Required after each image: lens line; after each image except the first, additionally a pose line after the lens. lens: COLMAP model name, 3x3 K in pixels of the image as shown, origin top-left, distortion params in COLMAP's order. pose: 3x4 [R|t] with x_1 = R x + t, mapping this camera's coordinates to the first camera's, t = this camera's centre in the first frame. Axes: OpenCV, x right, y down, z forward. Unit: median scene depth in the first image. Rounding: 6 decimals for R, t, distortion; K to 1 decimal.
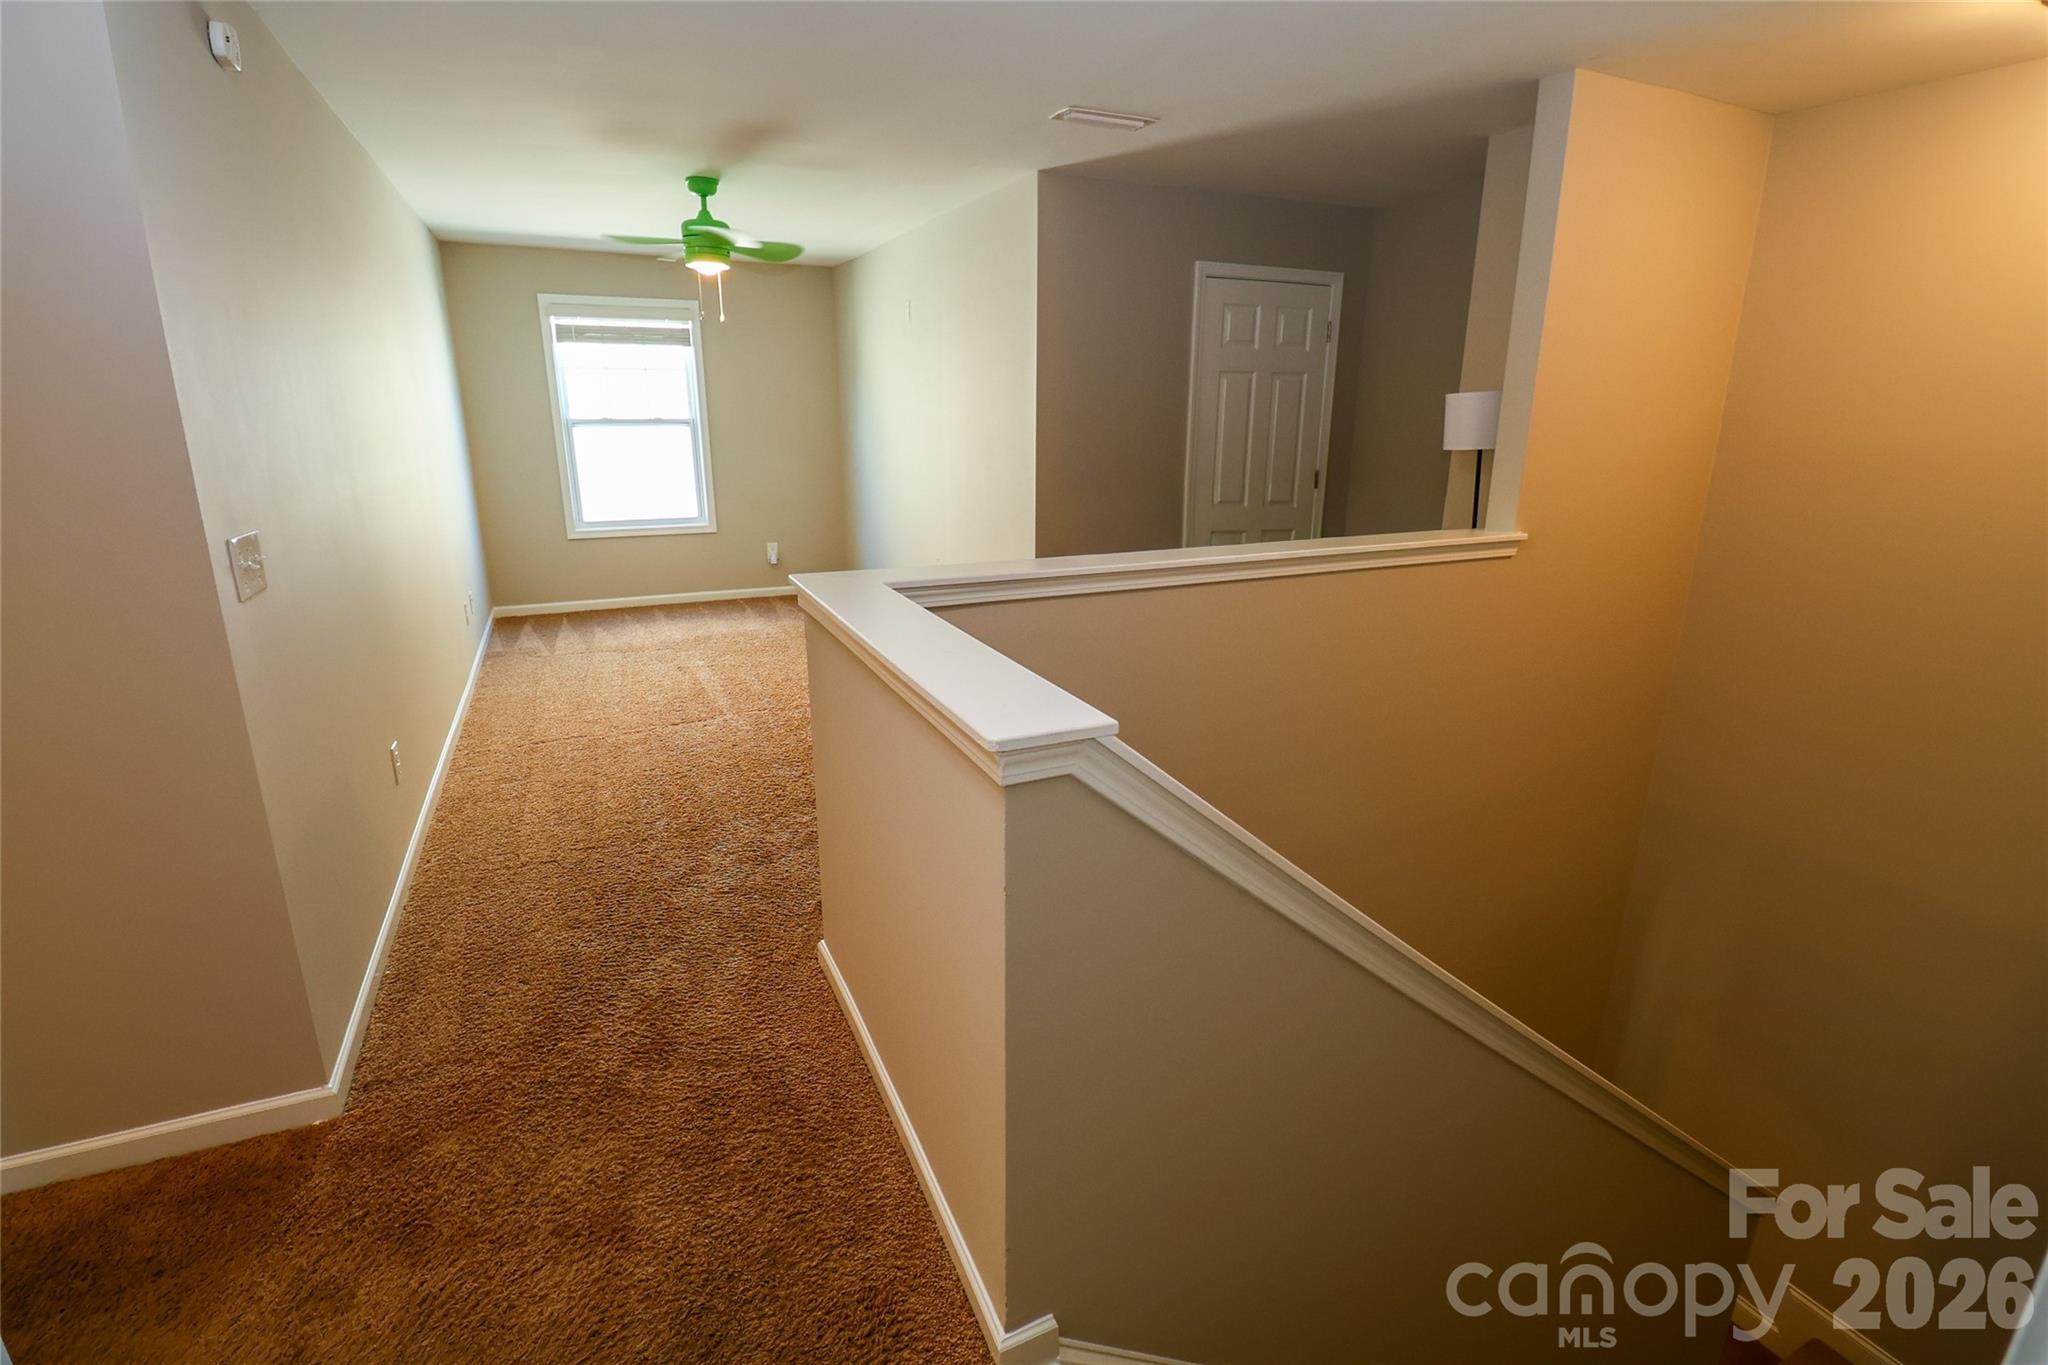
lens RADIAL K [[940.8, 0, 1016.6], [0, 940.8, 683.4], [0, 0, 1]] dist [-0.002833, -0.008763]
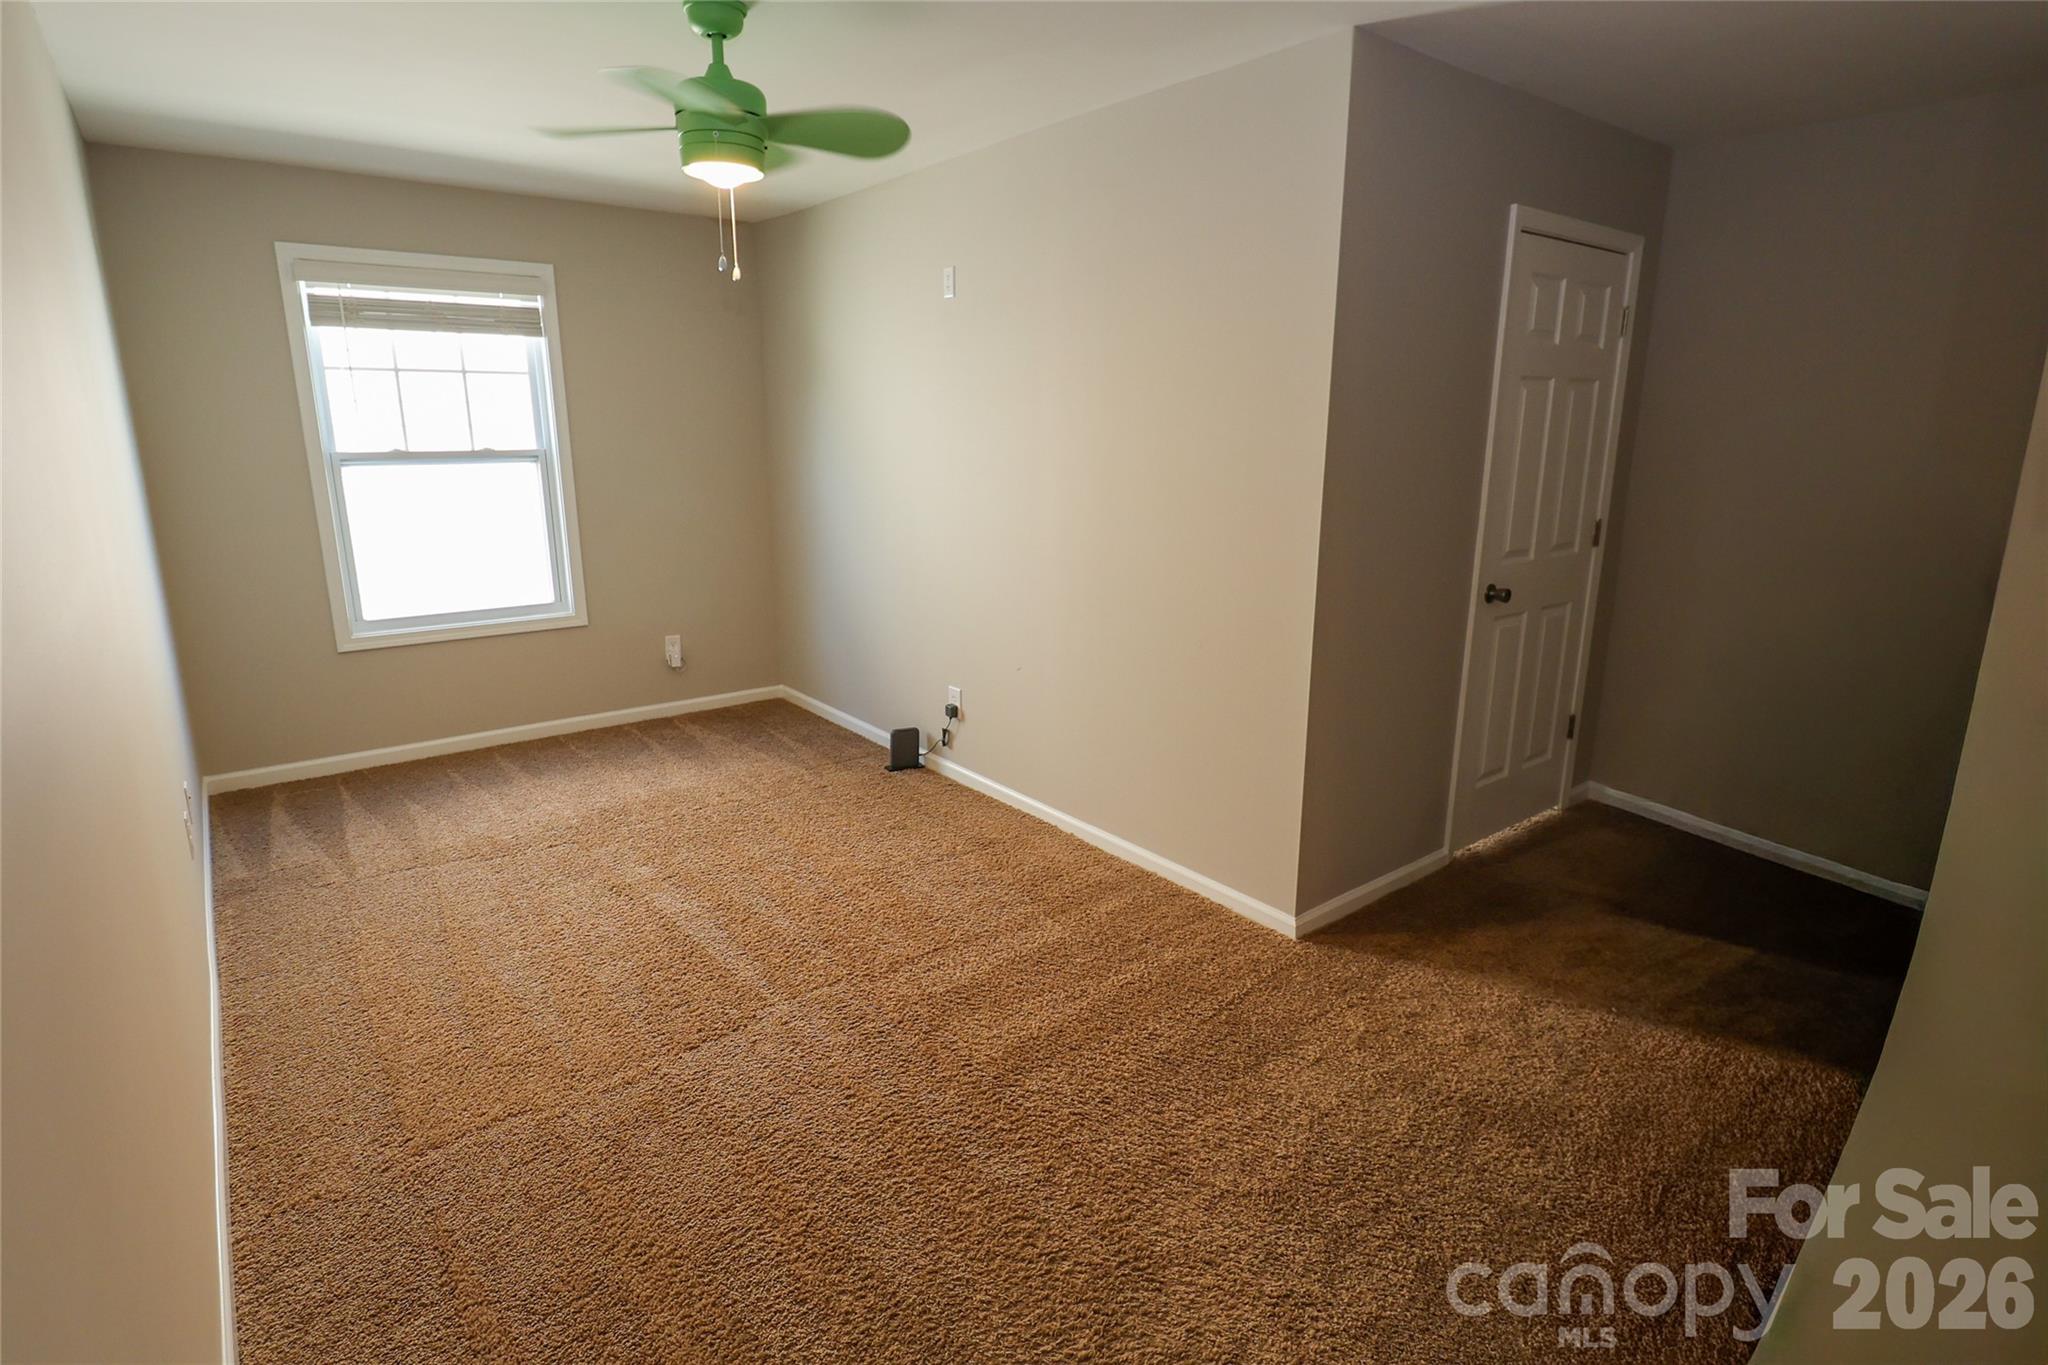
lens RADIAL K [[1038.8, 0, 1023.7], [0, 1038.8, 685.6], [0, 0, 1]] dist [-0.011460, -0.000111]
pose [[0.973479, -0.060203, 0.220713, -0.210896], [0.068525, 0.997191, -0.030235, -0.087306], [-0.218273, 0.044557, 0.974870, 0.280859]]
